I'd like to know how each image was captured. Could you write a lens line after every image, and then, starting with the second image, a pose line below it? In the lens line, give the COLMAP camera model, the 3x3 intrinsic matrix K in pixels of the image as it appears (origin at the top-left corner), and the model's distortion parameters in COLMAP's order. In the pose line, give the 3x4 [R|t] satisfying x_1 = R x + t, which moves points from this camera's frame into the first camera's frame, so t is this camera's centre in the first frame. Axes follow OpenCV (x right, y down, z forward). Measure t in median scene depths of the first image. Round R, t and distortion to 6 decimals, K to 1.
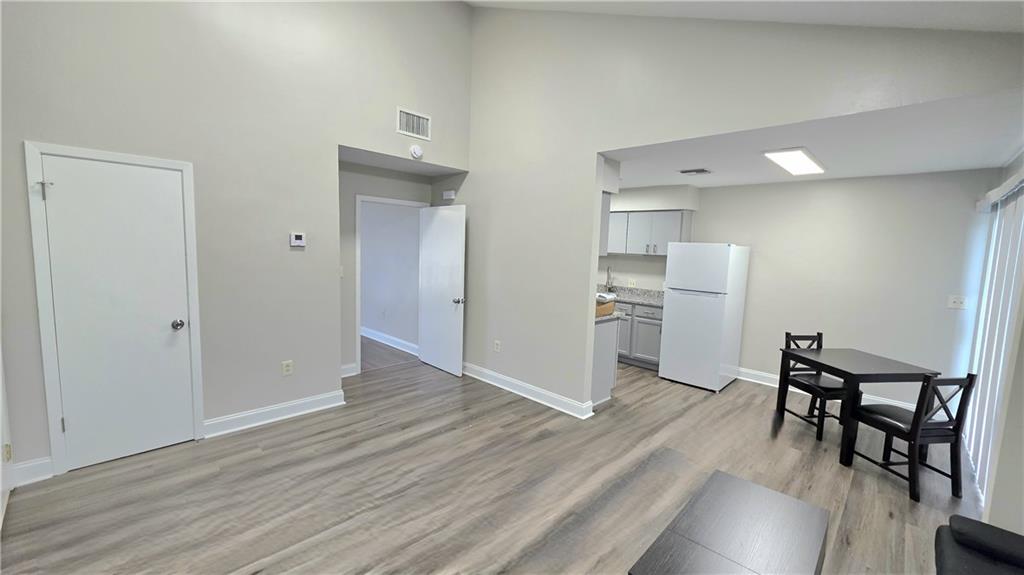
lens RADIAL K [[409.9, 0, 516.1], [0, 409.9, 287.7], [0, 0, 1]] dist [0.002178, -0.000025]
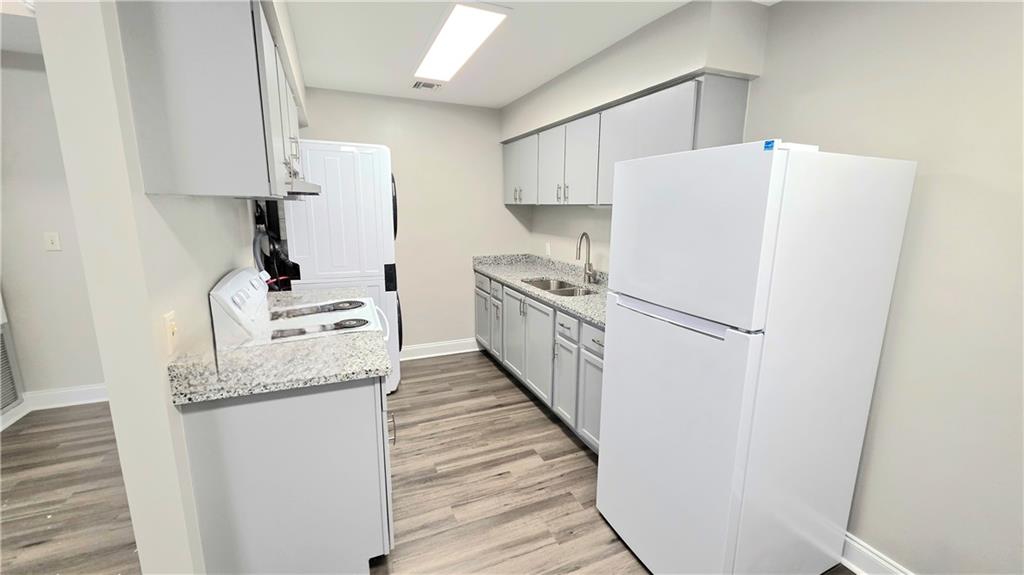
lens RADIAL K [[409.9, 0, 516.1], [0, 409.9, 287.7], [0, 0, 1]] dist [0.002178, -0.000025]
pose [[0.926793, 0.045743, -0.372776, 0.438293], [-0.016471, 0.996551, 0.081336, -0.031626], [0.375210, -0.069242, 0.924350, 0.649663]]
